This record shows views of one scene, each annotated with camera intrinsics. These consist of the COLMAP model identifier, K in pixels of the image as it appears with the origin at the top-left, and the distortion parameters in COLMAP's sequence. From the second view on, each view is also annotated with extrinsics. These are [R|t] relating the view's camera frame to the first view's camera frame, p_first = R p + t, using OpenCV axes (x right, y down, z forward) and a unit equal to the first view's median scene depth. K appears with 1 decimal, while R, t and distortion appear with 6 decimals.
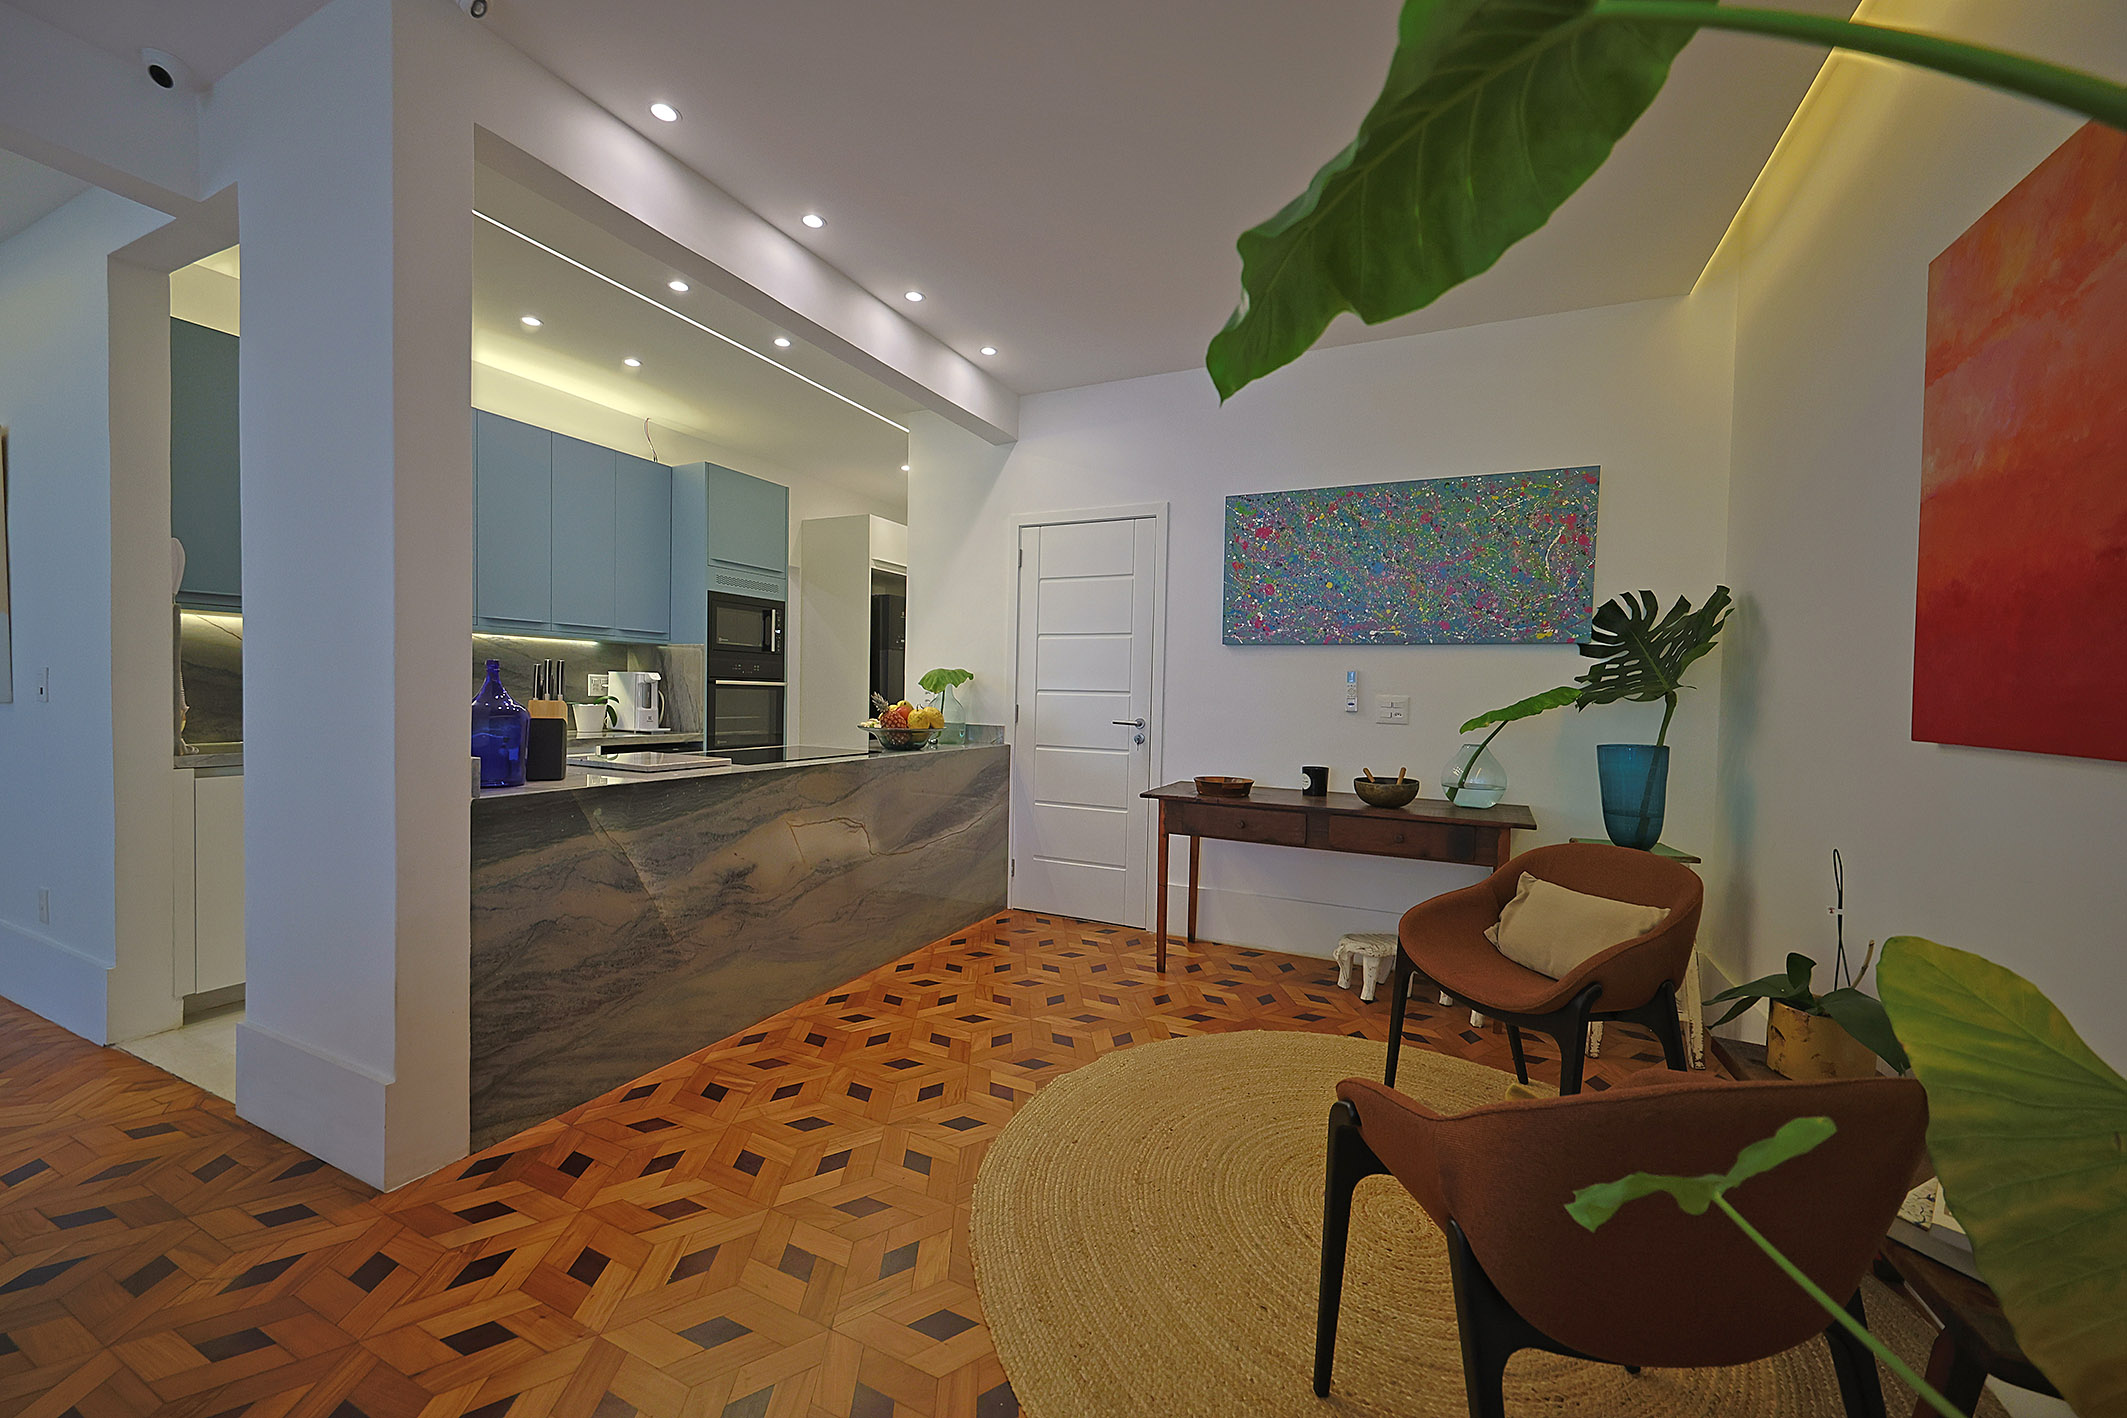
lens RADIAL K [[830.2, 0, 1059.1], [0, 830.2, 707.8], [0, 0, 1]] dist [0.000184, -0.000284]
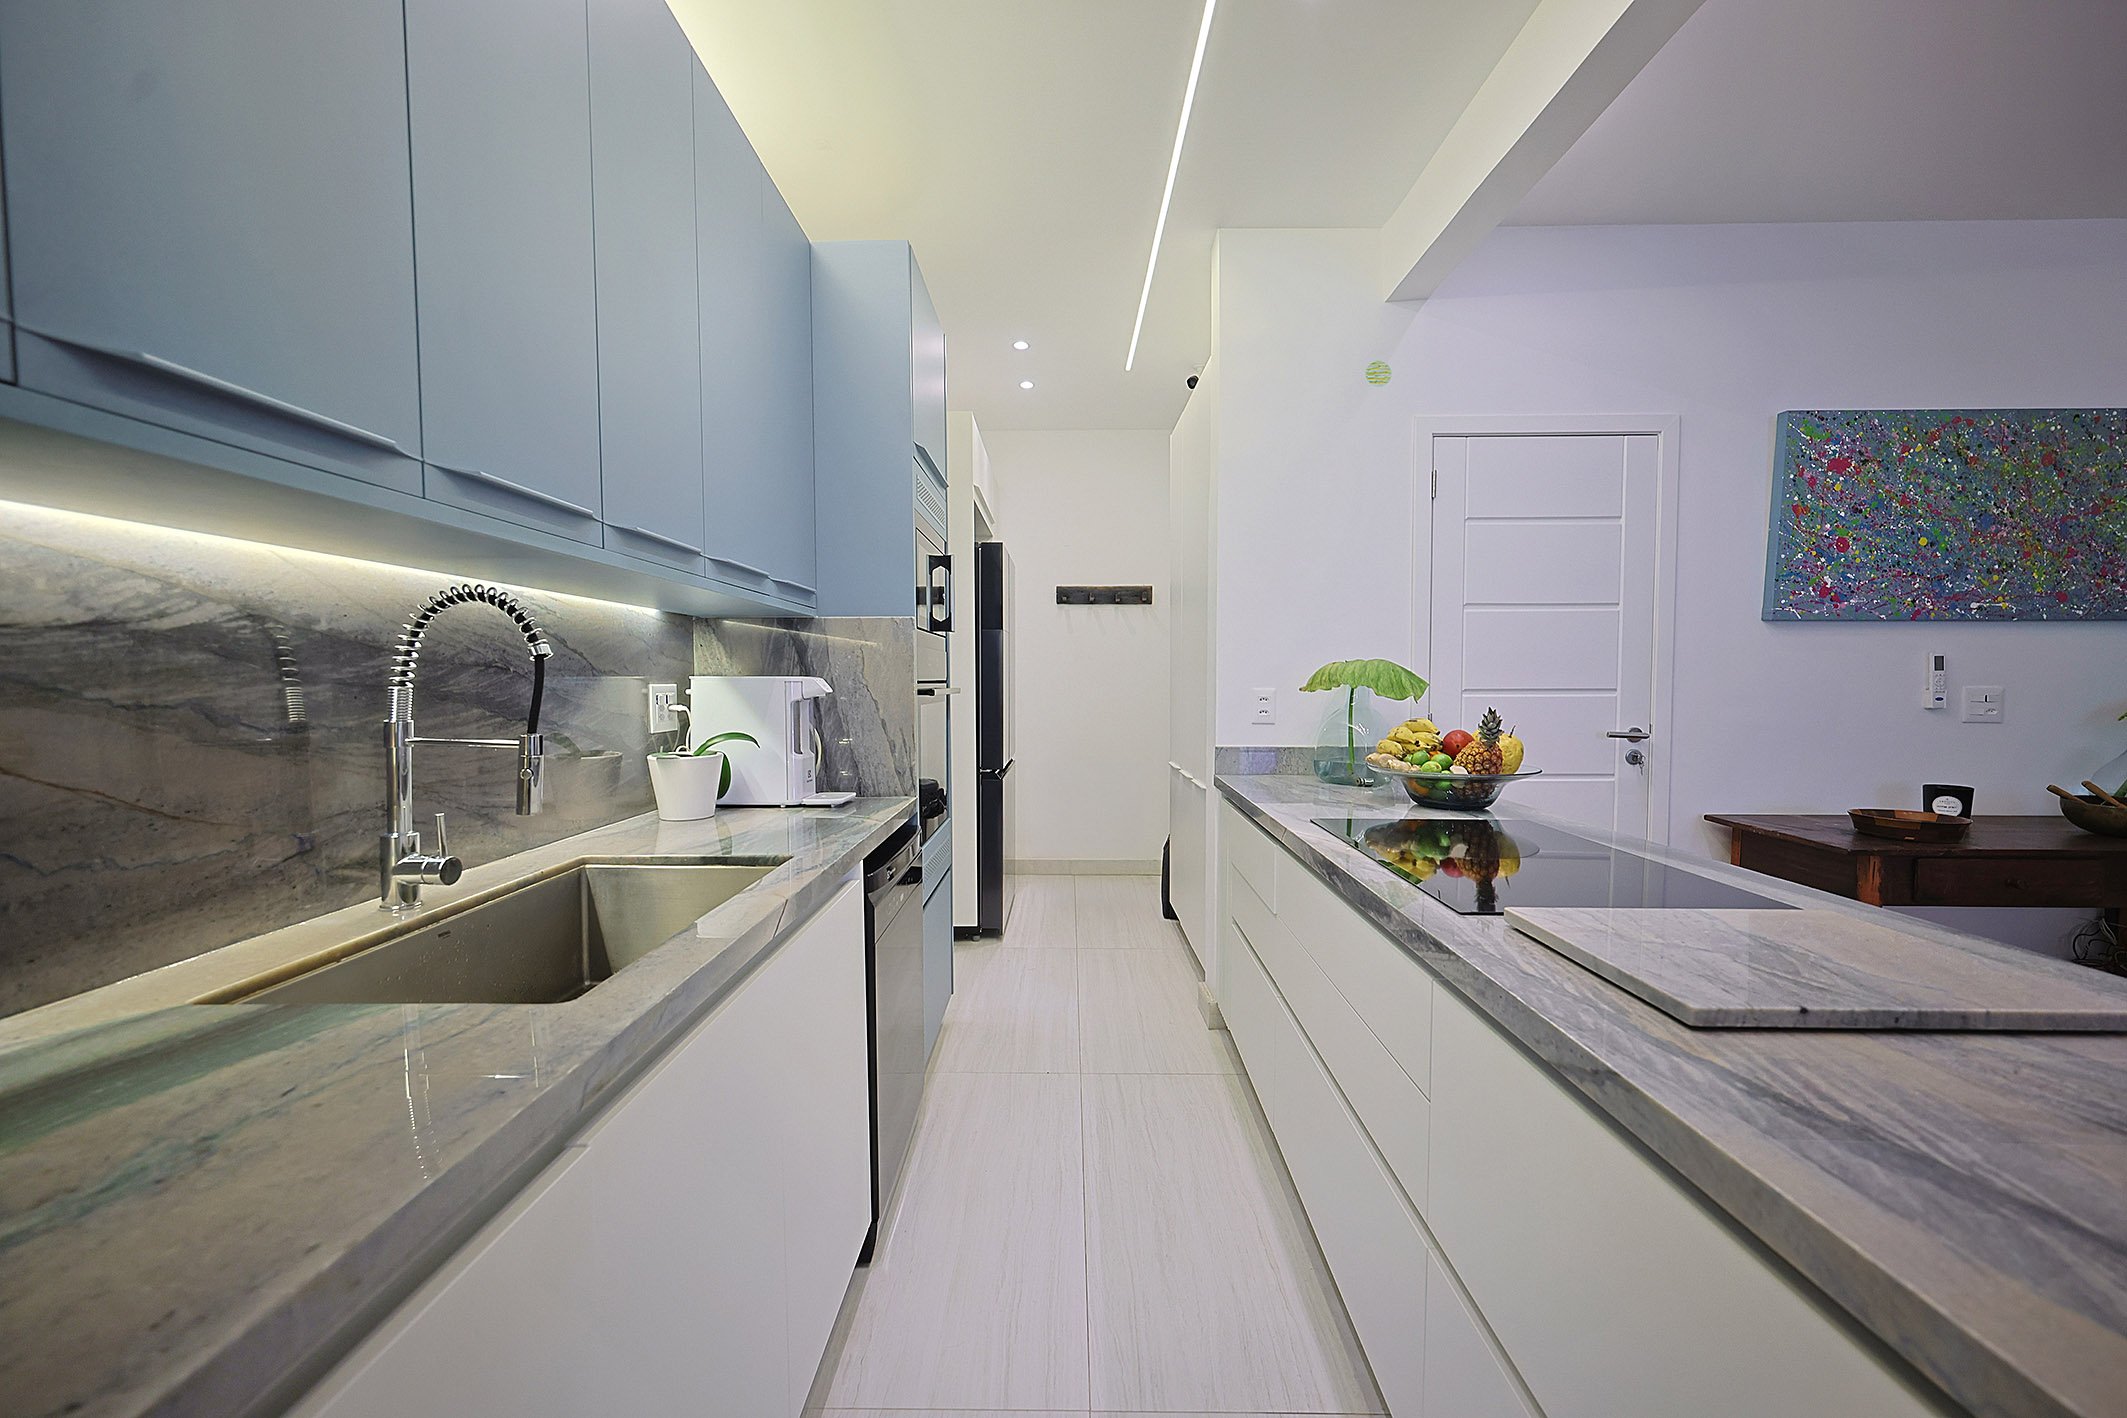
lens RADIAL K [[830.2, 0, 1059.1], [0, 830.2, 707.8], [0, 0, 1]] dist [0.000184, -0.000284]
pose [[0.906110, -0.038845, 0.421255, -0.701358], [0.030546, 0.999184, 0.026433, -0.040826], [-0.421937, -0.011083, 0.906557, 0.645139]]
